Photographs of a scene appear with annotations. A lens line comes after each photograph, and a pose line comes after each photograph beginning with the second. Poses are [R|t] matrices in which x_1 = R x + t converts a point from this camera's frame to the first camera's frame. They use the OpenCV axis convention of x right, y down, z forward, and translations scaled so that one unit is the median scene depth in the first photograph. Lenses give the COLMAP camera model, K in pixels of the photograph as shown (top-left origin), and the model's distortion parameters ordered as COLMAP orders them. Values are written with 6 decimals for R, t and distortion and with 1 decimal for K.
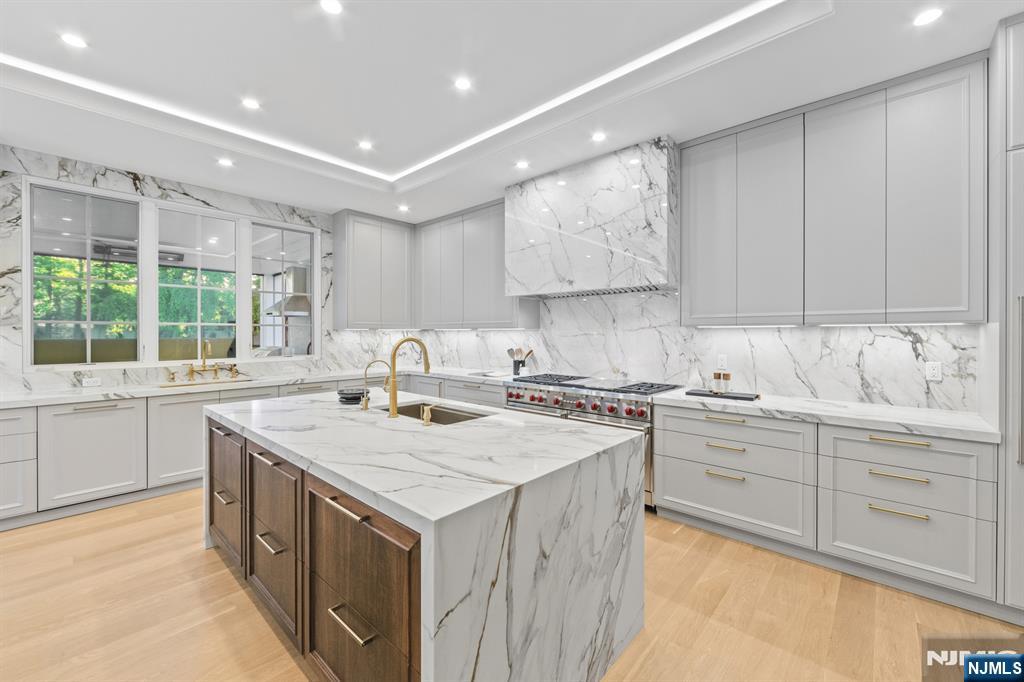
lens RADIAL K [[416.3, 0, 512.1], [0, 416.3, 338.9], [0, 0, 1]] dist [0.000877, -0.000199]
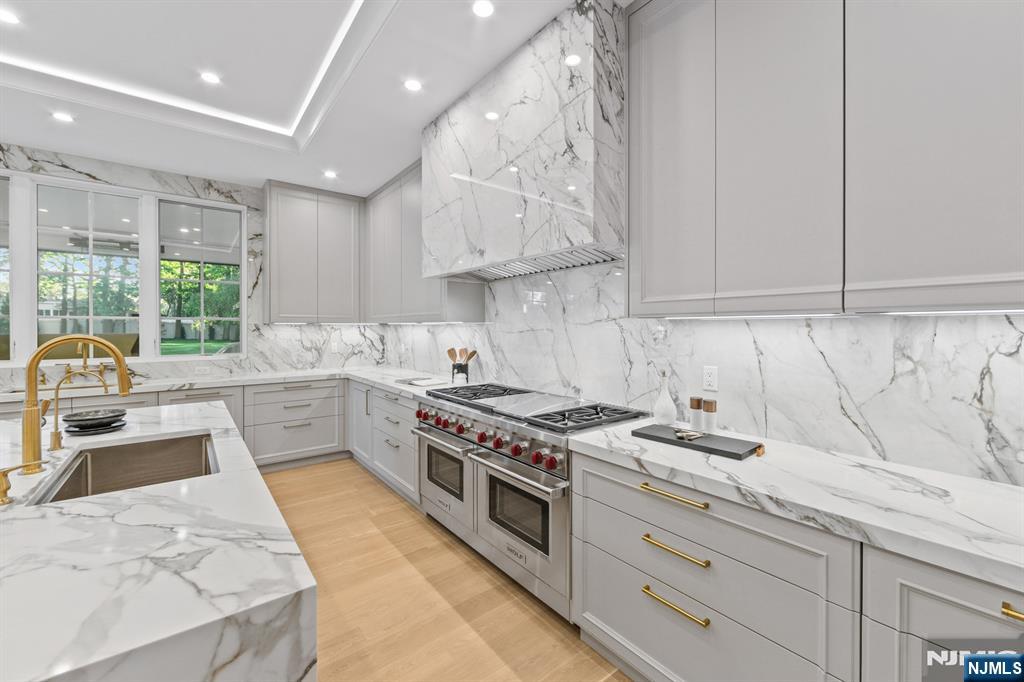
lens RADIAL K [[416.3, 0, 511.5], [0, 416.3, 332.7], [0, 0, 1]] dist [0.000877, -0.000199]
pose [[0.985381, 0.002241, -0.170348, 0.283606], [-0.002433, 0.999997, -0.000918, -0.006025], [0.170345, 0.001319, 0.985384, 0.324771]]
